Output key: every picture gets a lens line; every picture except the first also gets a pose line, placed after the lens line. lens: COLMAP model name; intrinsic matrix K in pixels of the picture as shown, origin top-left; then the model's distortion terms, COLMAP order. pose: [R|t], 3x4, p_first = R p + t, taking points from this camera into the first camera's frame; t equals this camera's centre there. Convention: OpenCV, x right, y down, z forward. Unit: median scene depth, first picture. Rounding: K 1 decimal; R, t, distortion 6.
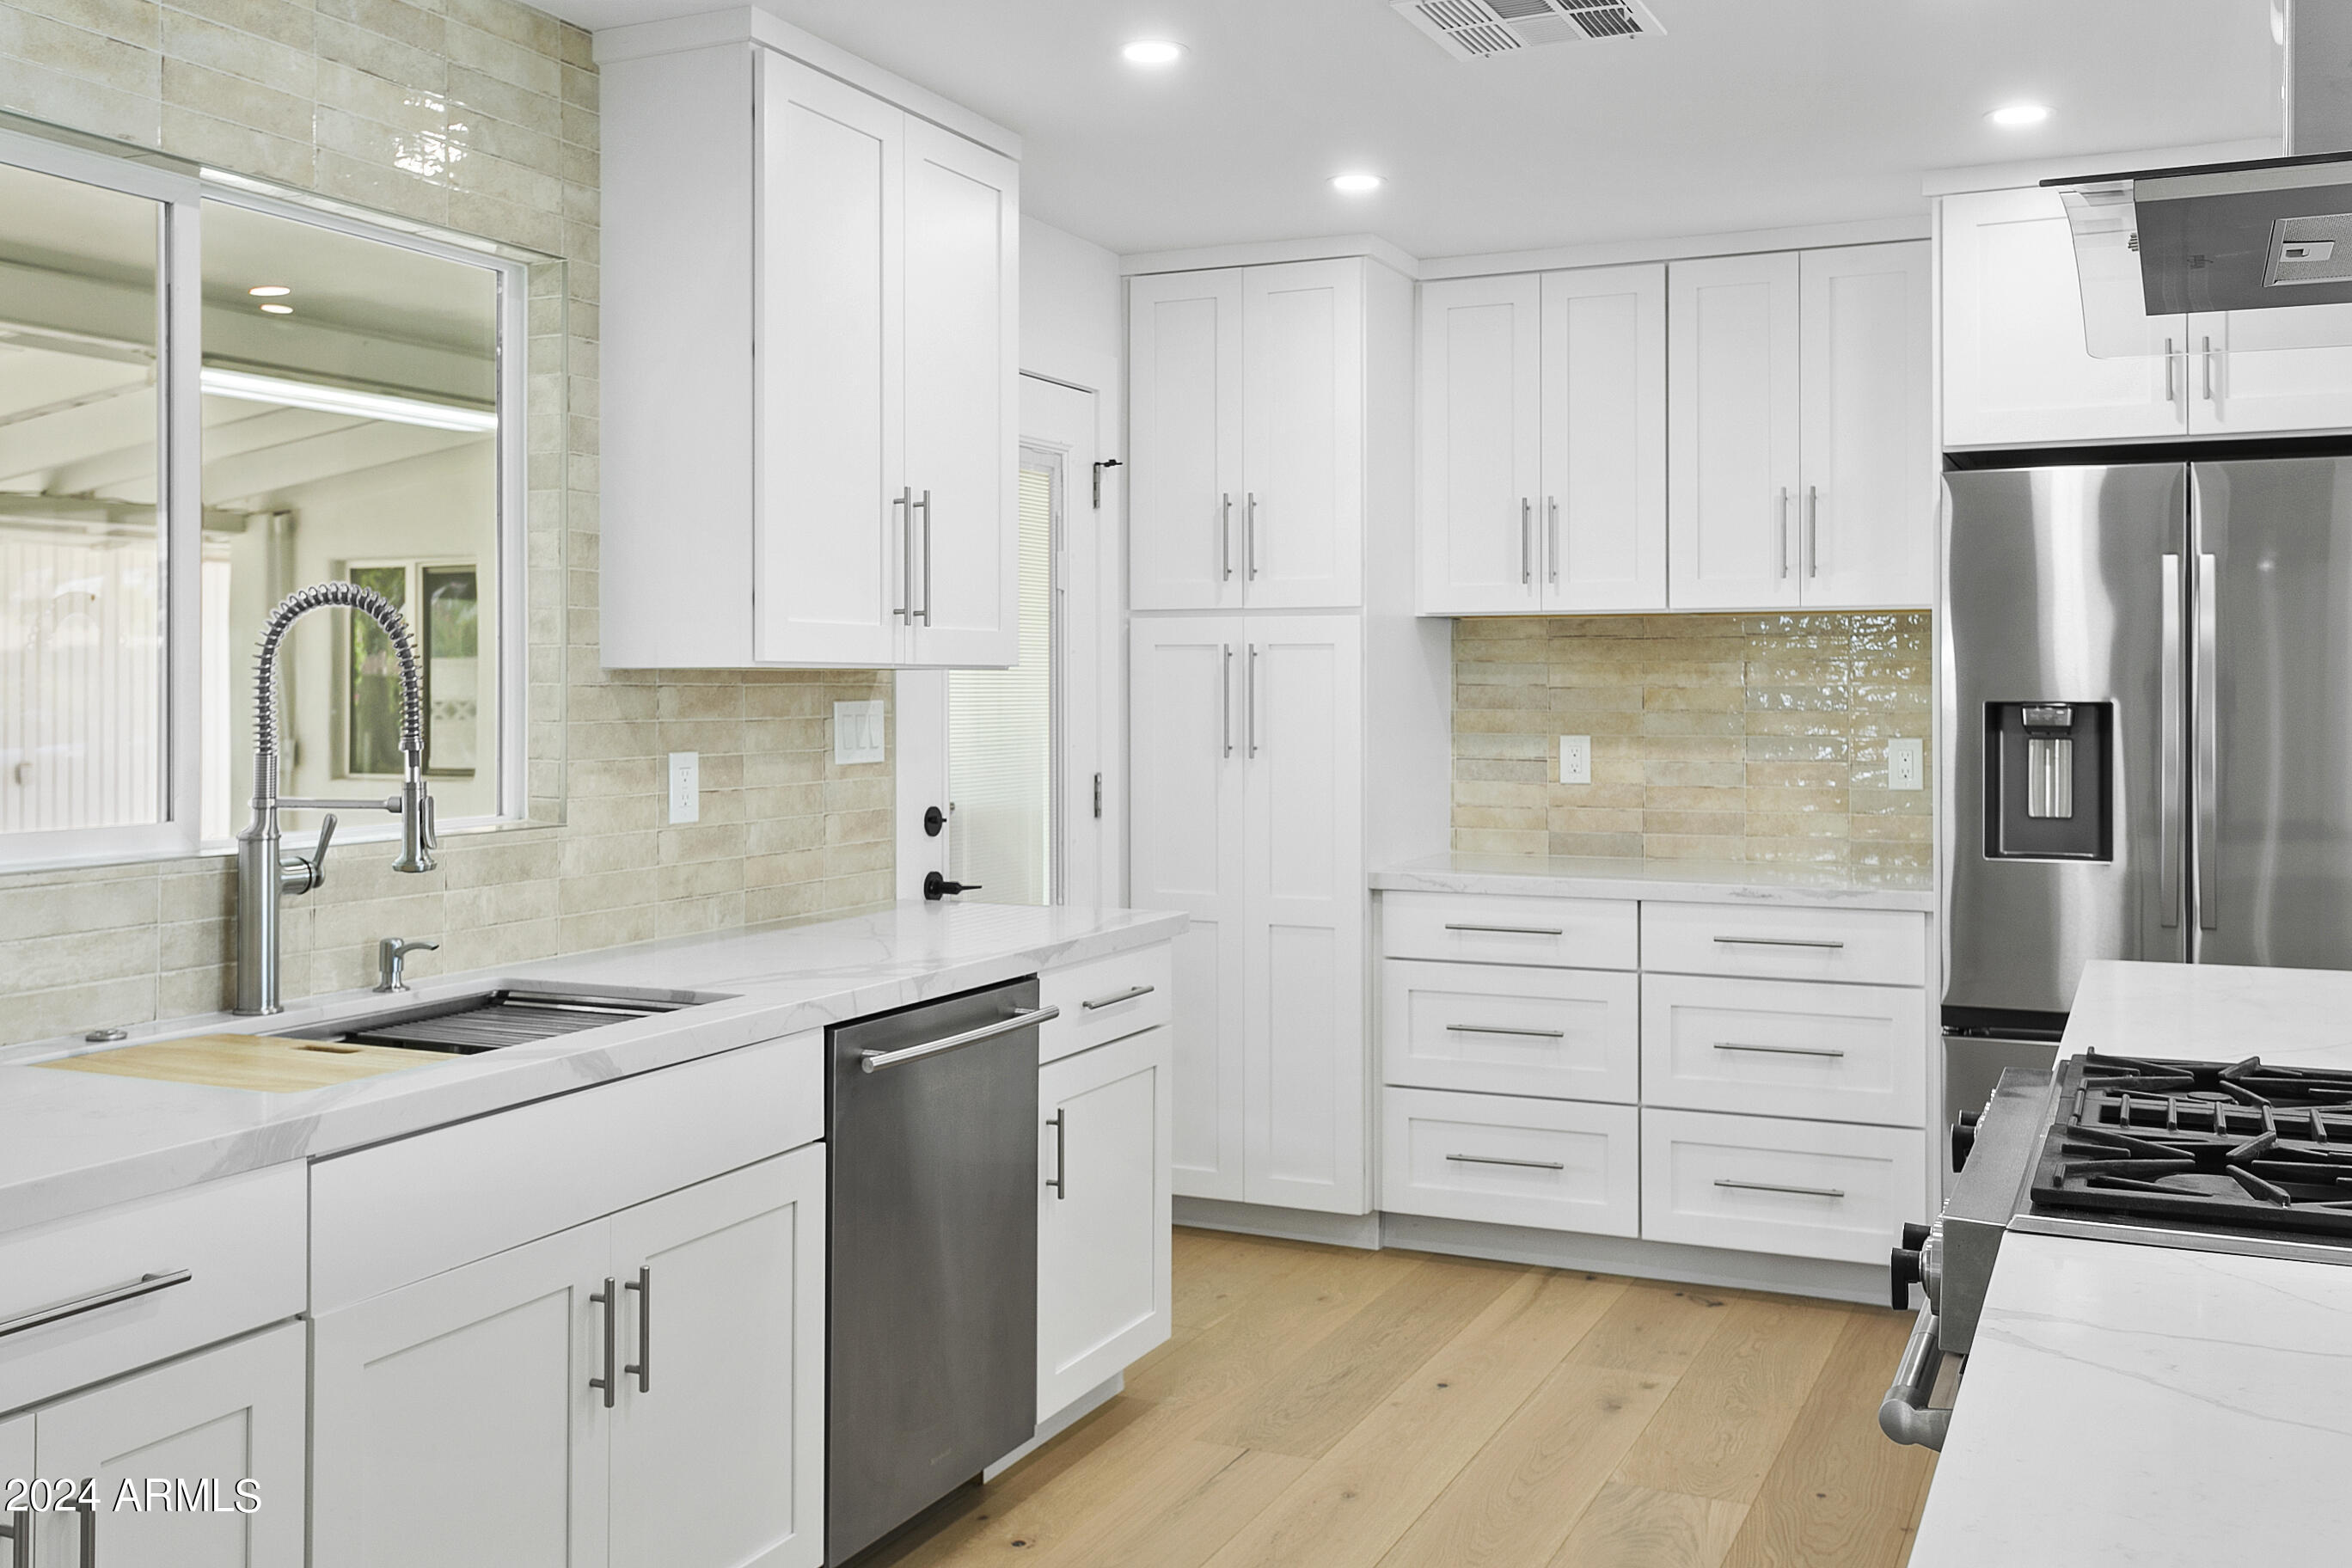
lens RADIAL K [[2209.7, 0, 1187.7], [0, 2209.7, 700.1], [0, 0, 1]] dist [0.008334, 0.000000]
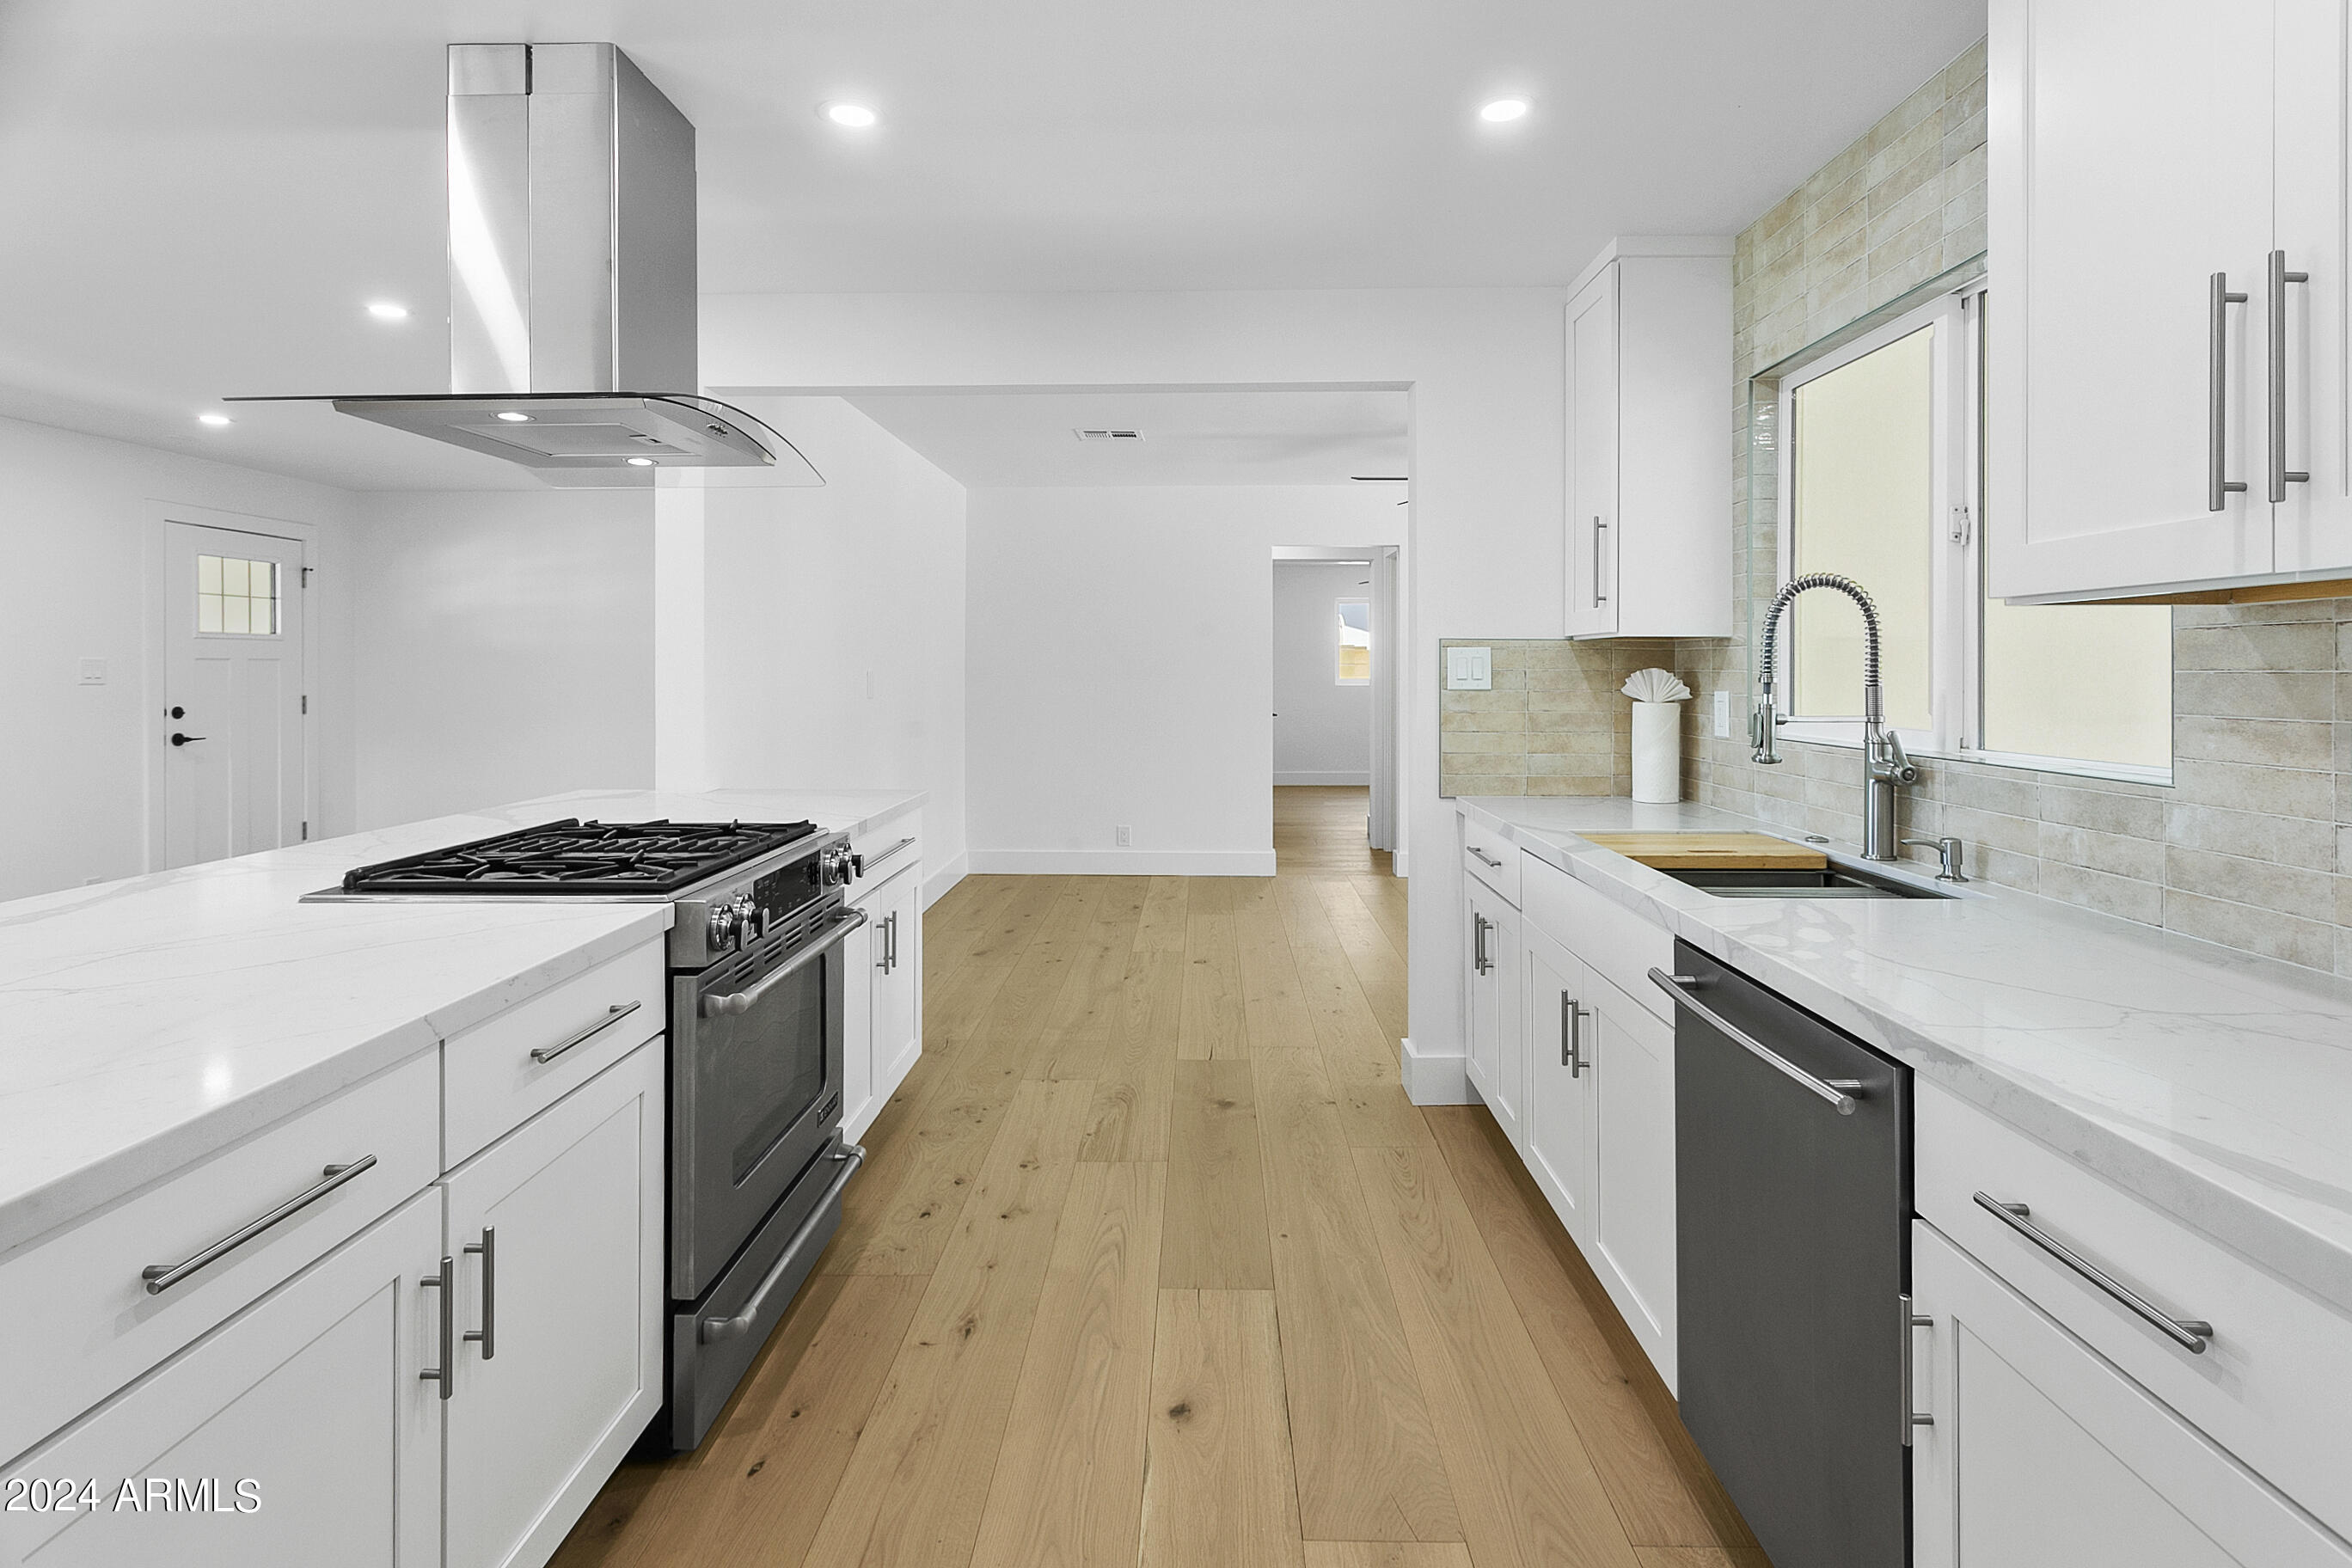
lens RADIAL K [[1161.6, 0, 1184.1], [0, 1161.6, 709.4], [0, 0, 1]] dist [-0.008045, -0.000701]
pose [[-0.921141, 0.010664, -0.389082, 0.190385], [-0.004795, 0.999238, 0.038738, 0.006900], [0.389198, 0.037548, -0.920388, 0.913269]]
